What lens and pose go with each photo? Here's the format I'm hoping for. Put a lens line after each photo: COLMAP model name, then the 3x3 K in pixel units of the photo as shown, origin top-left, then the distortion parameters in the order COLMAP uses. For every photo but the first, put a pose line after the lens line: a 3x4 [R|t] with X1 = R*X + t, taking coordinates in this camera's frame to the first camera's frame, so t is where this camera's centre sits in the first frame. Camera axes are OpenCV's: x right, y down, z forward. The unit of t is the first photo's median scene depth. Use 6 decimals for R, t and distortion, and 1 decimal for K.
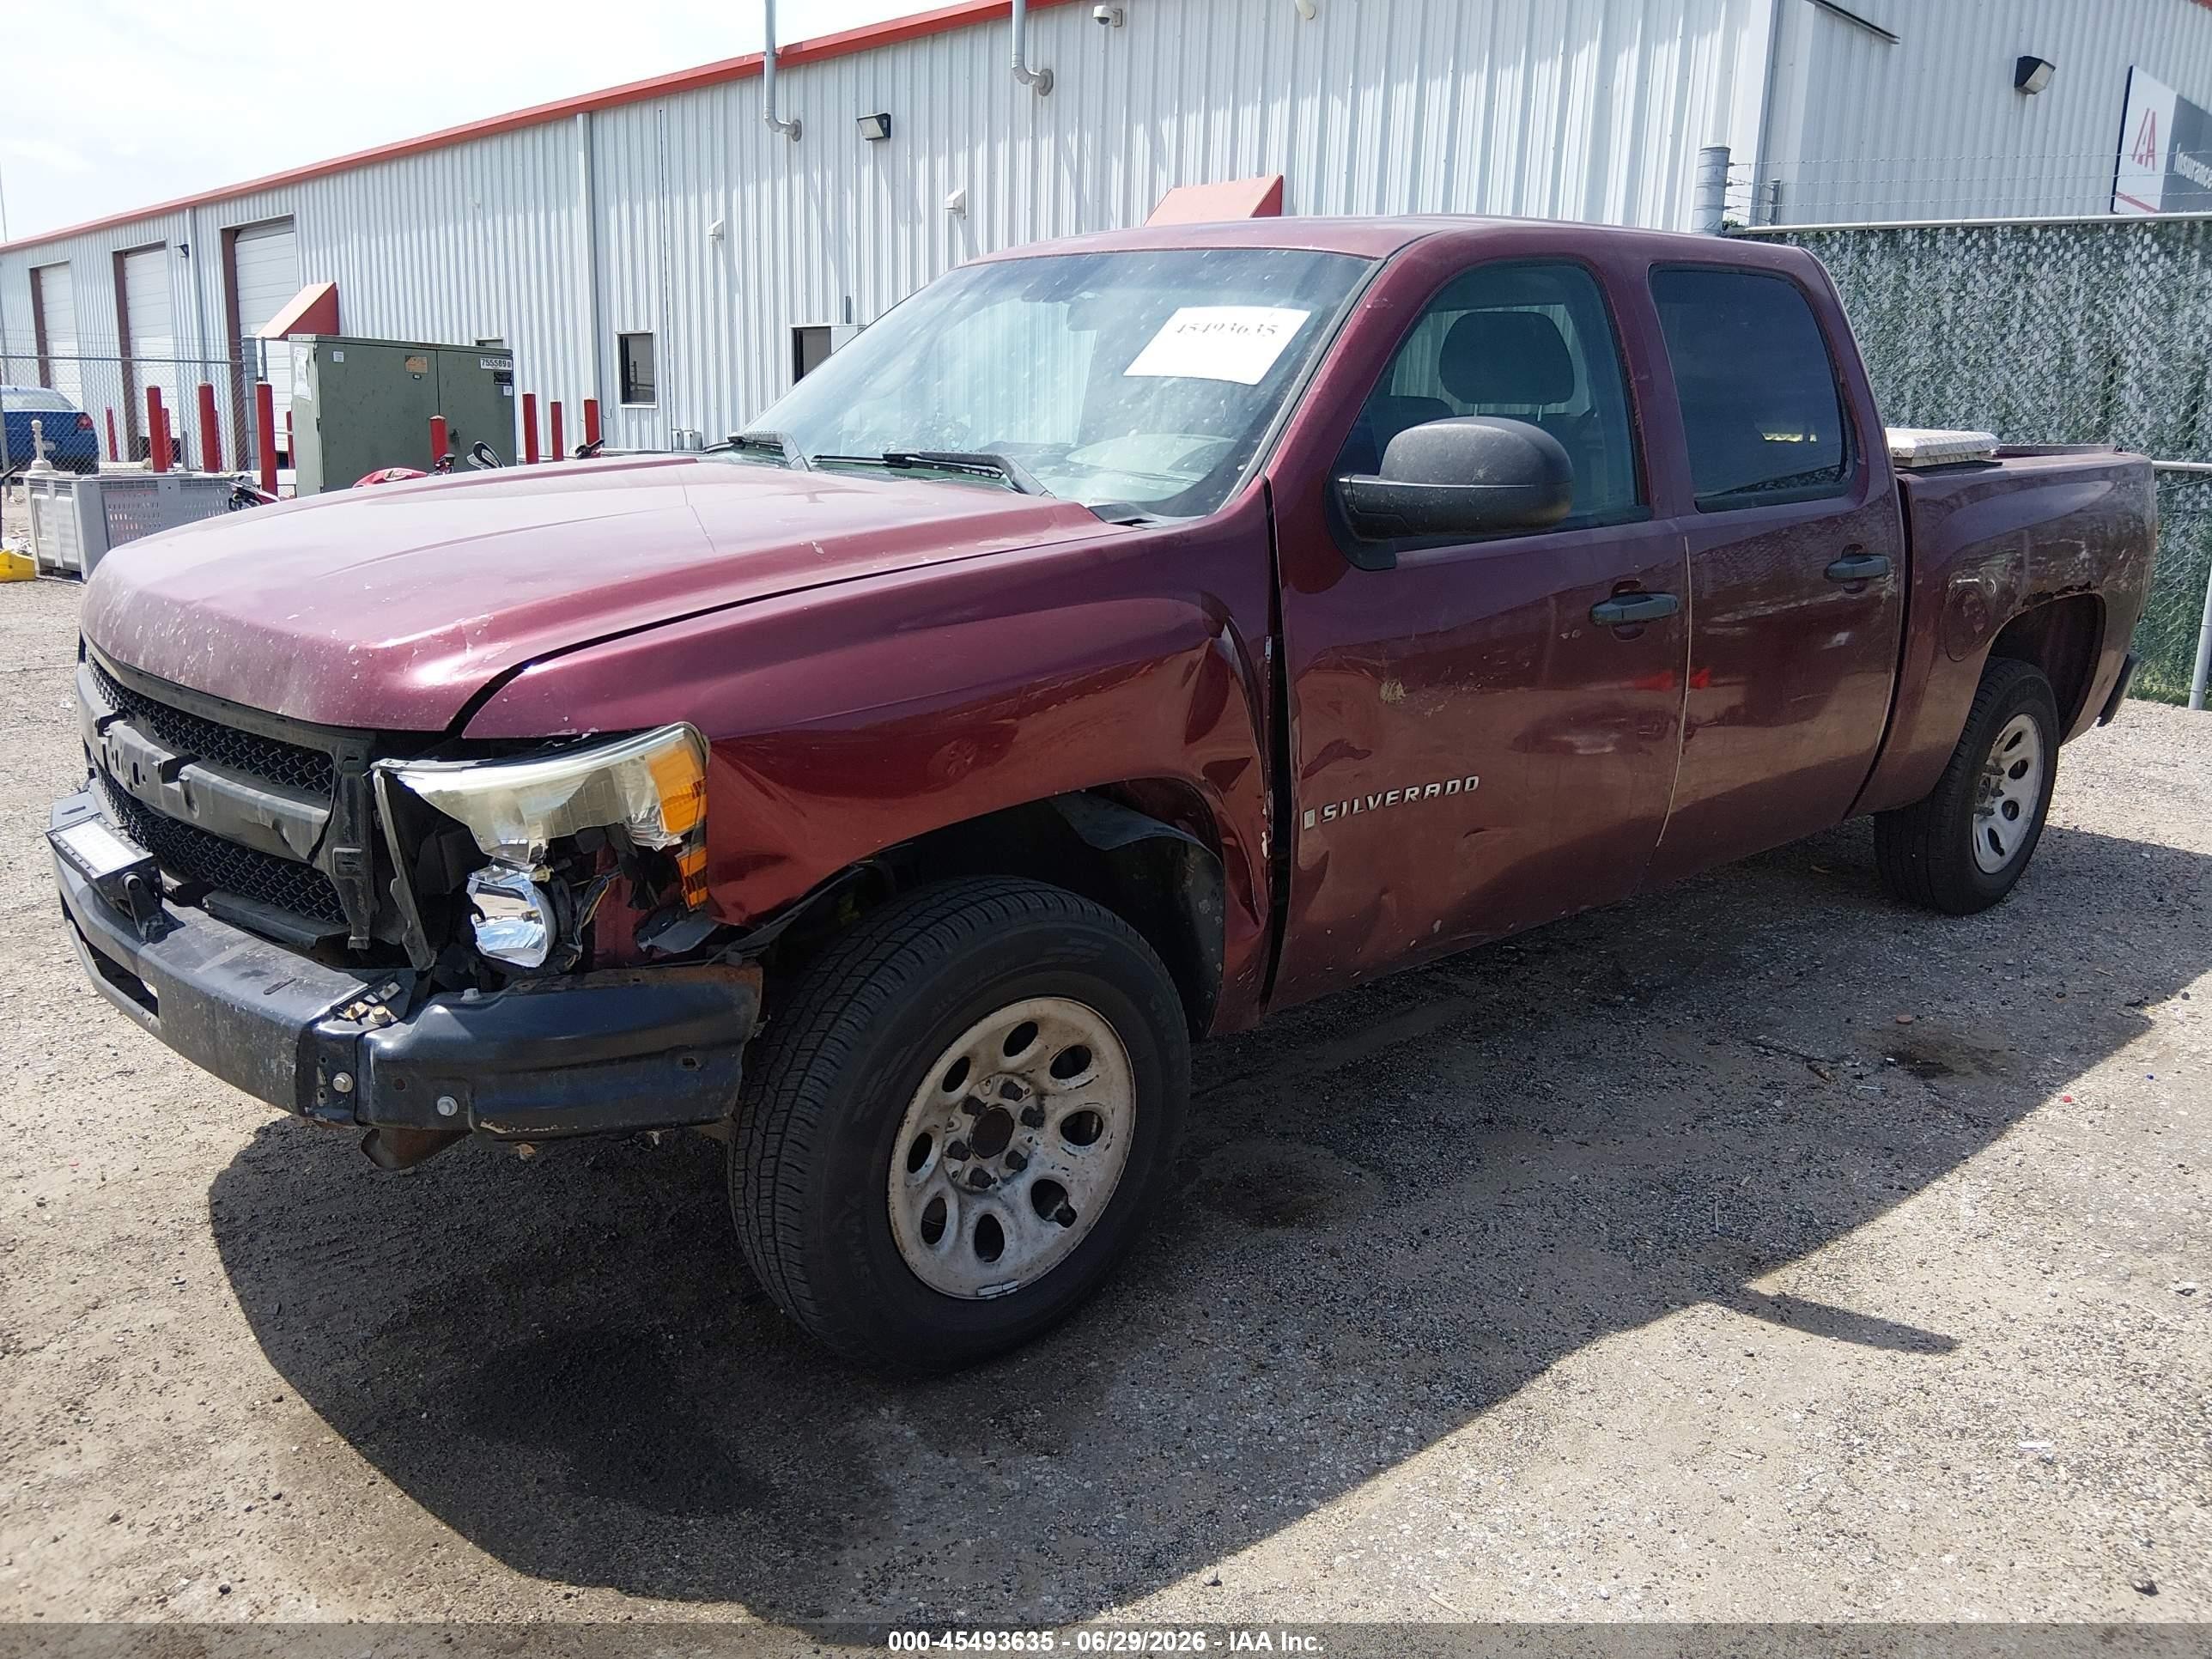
lens RADIAL K [[1716.8, 0, 1163.8], [0, 1716.8, 824.1], [0, 0, 1]] dist [0.064834, -0.141840]
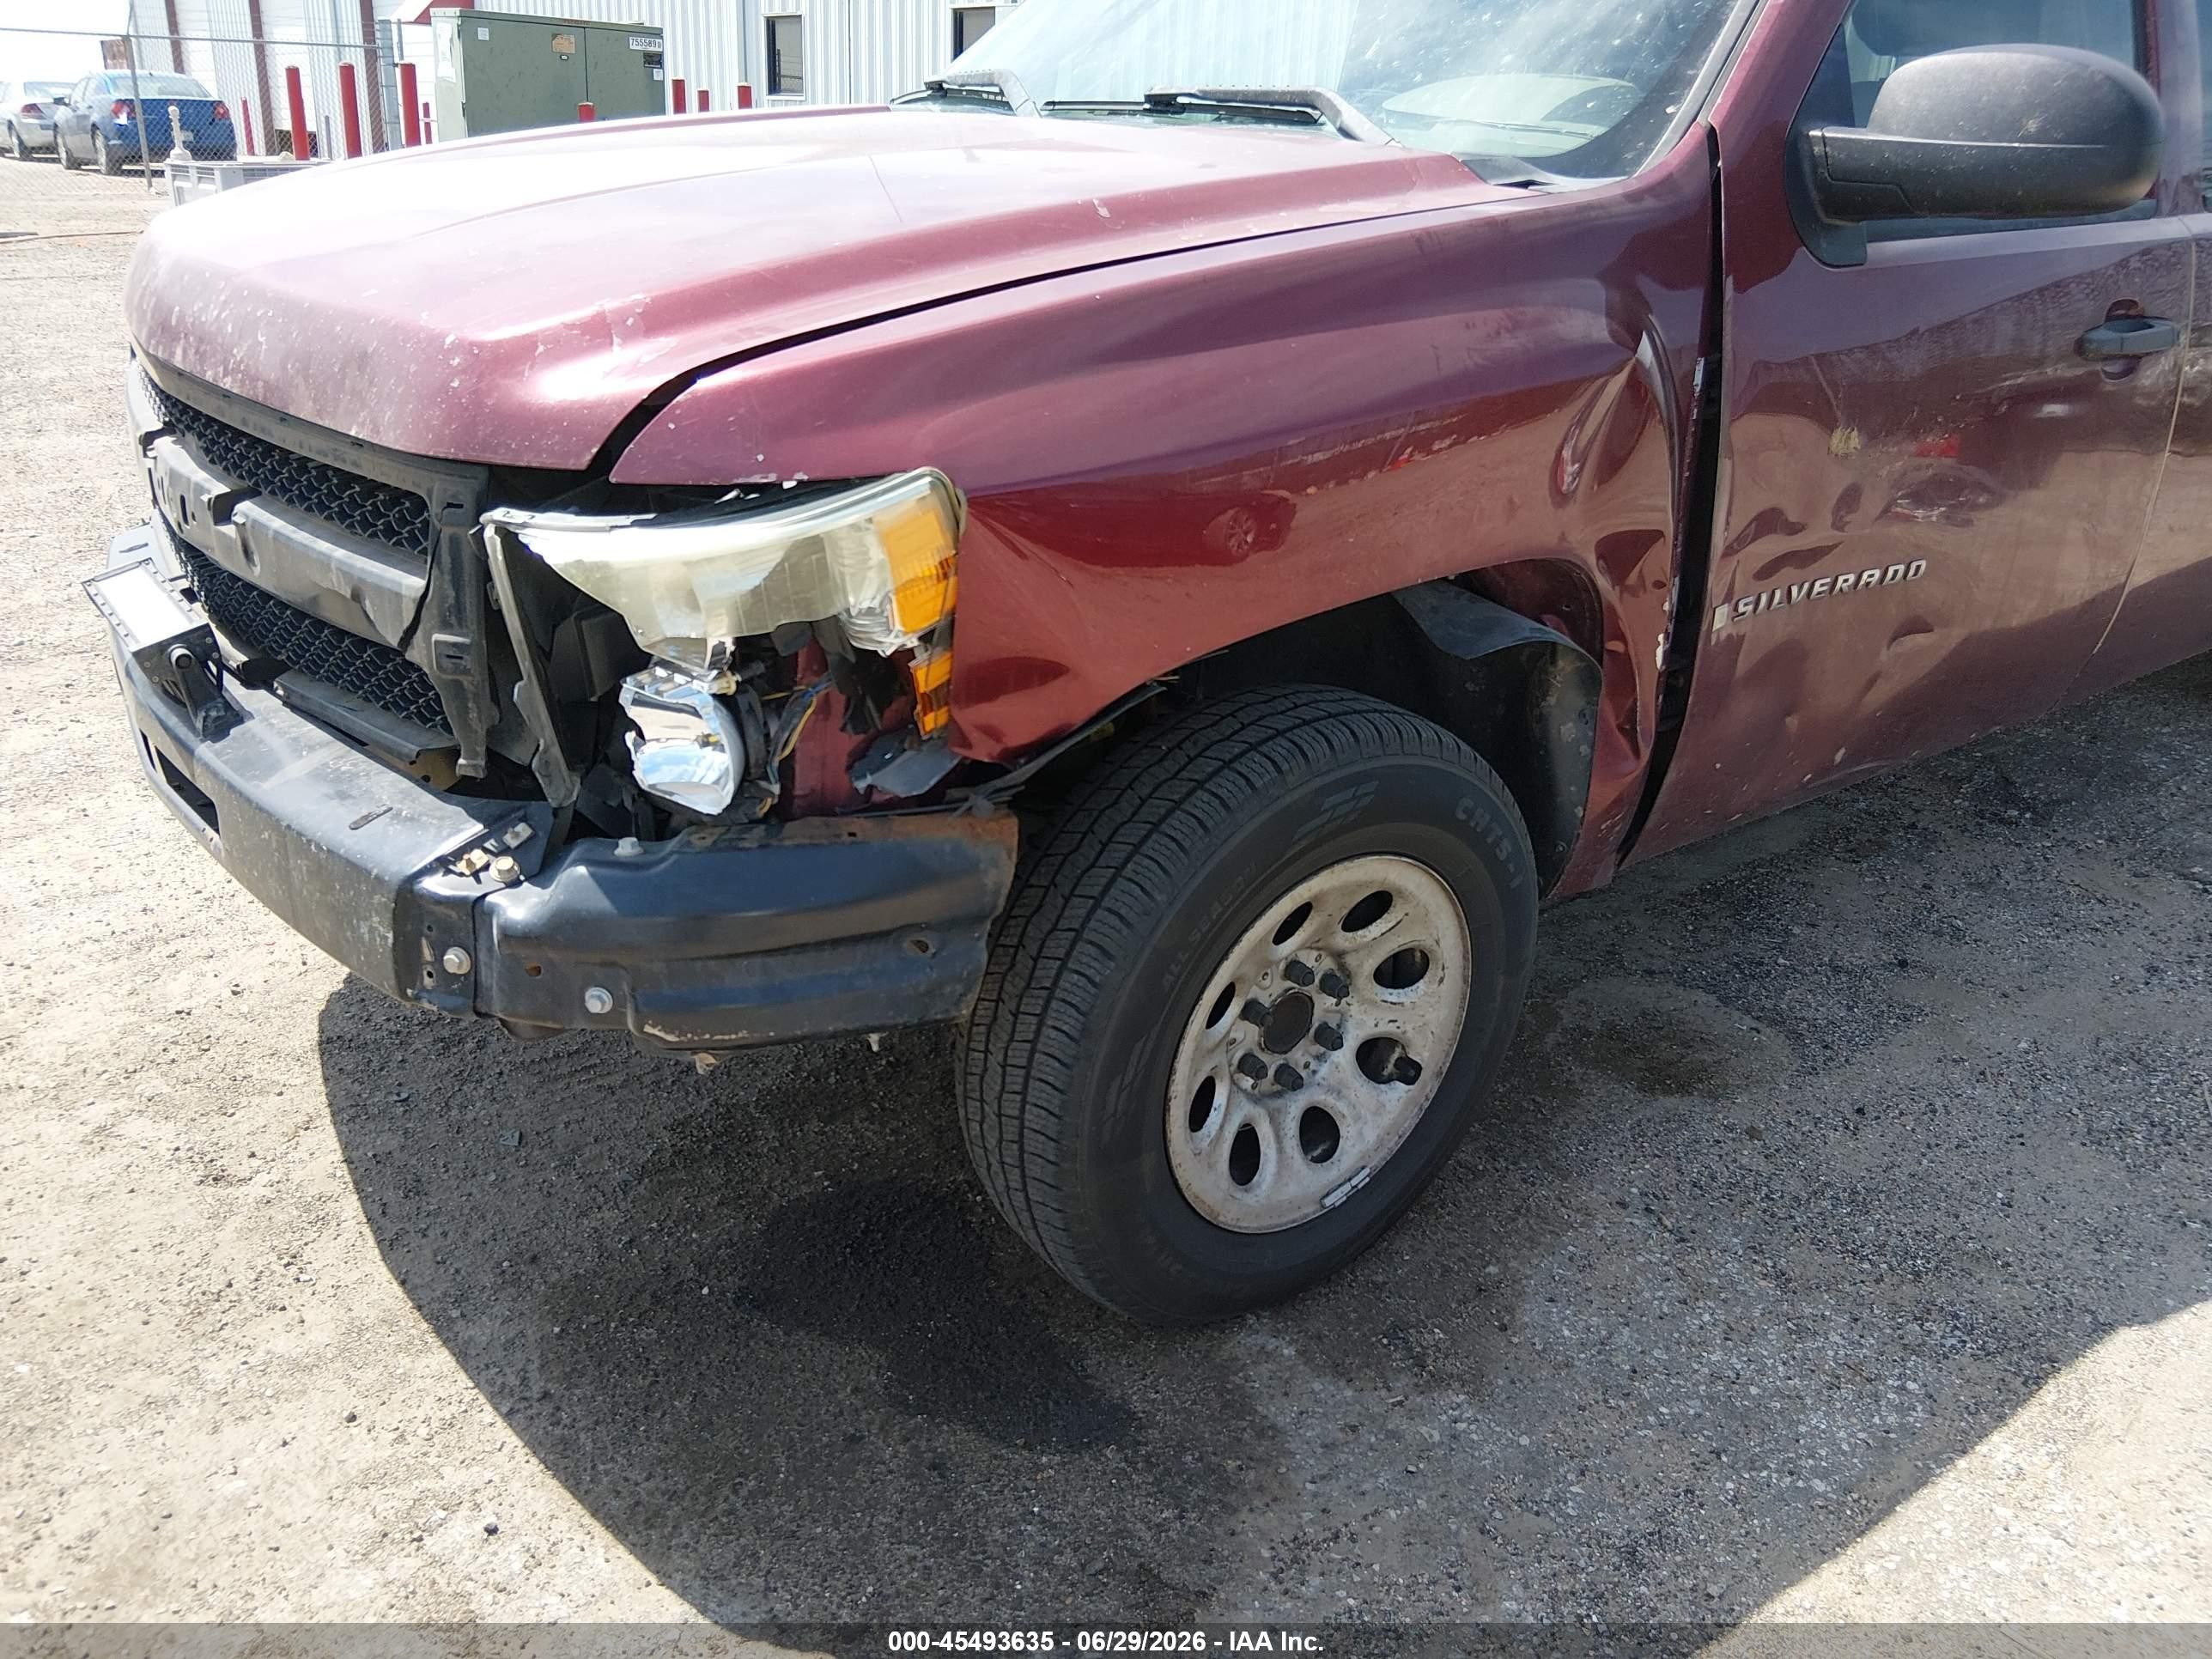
lens RADIAL K [[1715.4, 0, 1134.2], [0, 1715.4, 842.5], [0, 0, 1]] dist [0.111425, -0.225761]
pose [[0.995138, 0.048920, -0.085482, -0.124911], [-0.034481, 0.986043, 0.162884, -0.025991], [0.092258, -0.159144, 0.982935, 0.300922]]
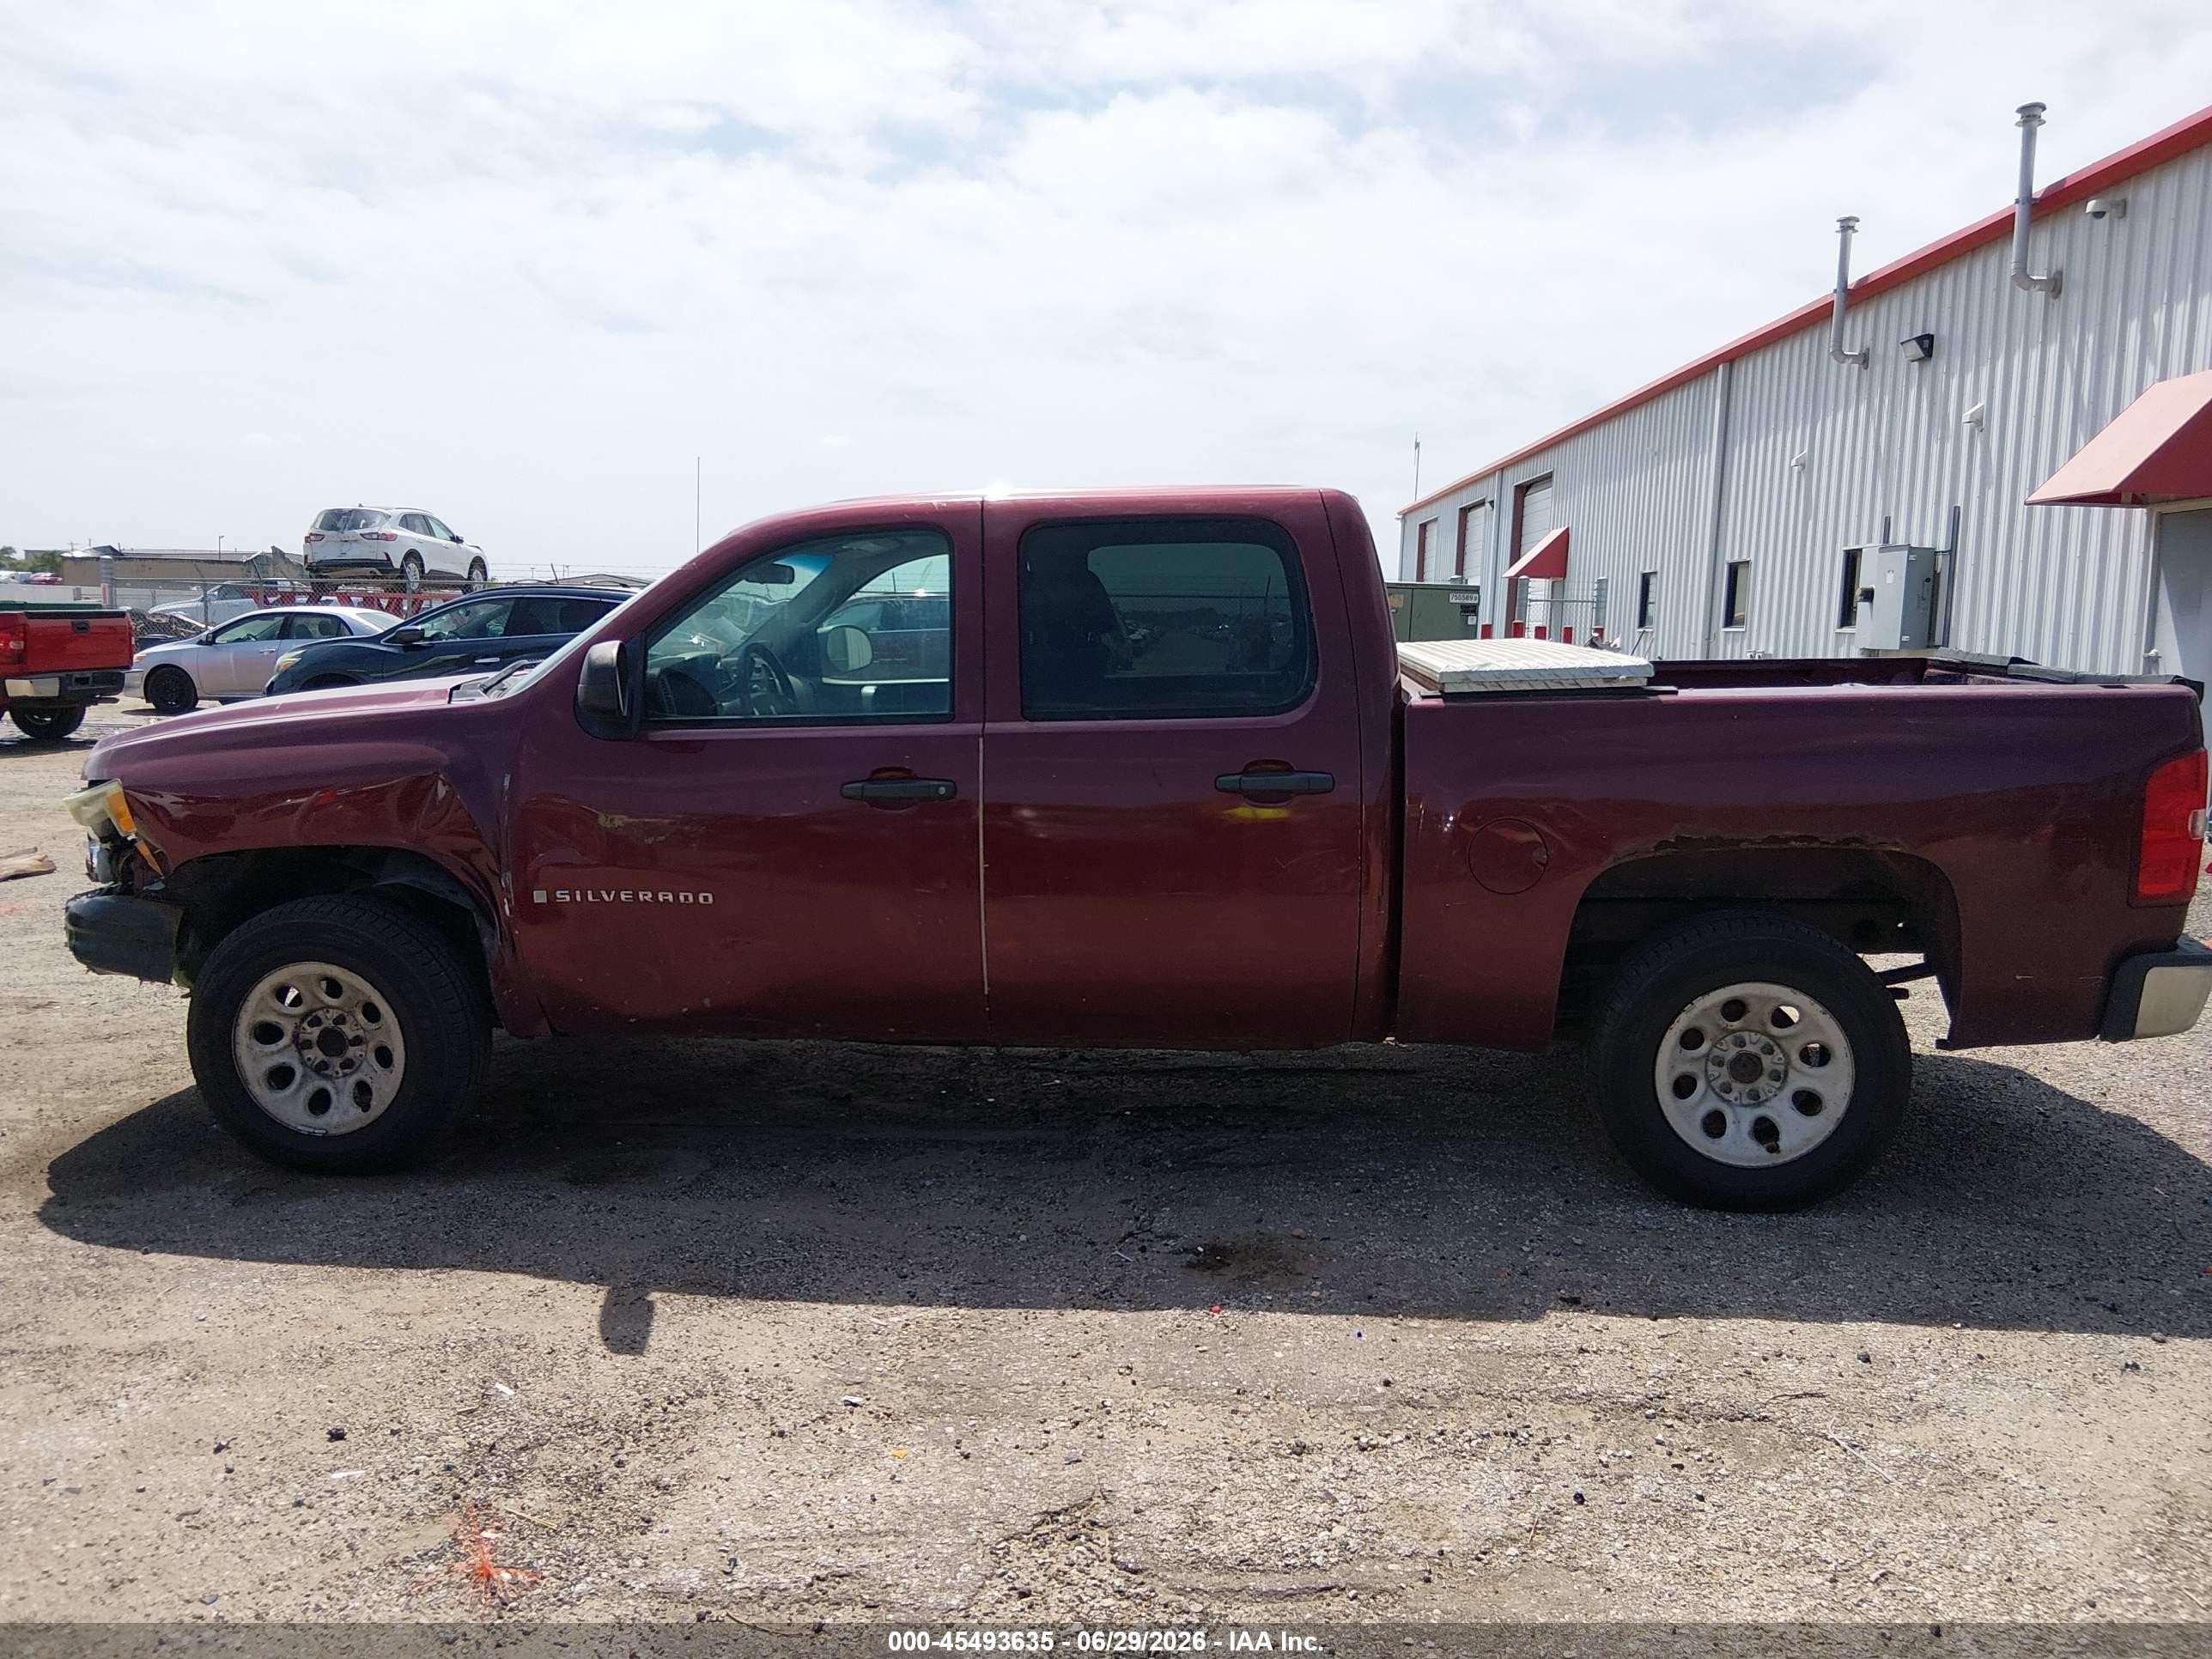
lens RADIAL K [[1715.4, 0, 1134.2], [0, 1715.4, 842.5], [0, 0, 1]] dist [0.111425, -0.225761]
pose [[0.669324, 0.083284, -0.738288, 2.114578], [-0.168225, 0.984879, -0.041410, -0.101693], [0.723675, 0.151915, 0.673213, 0.460304]]
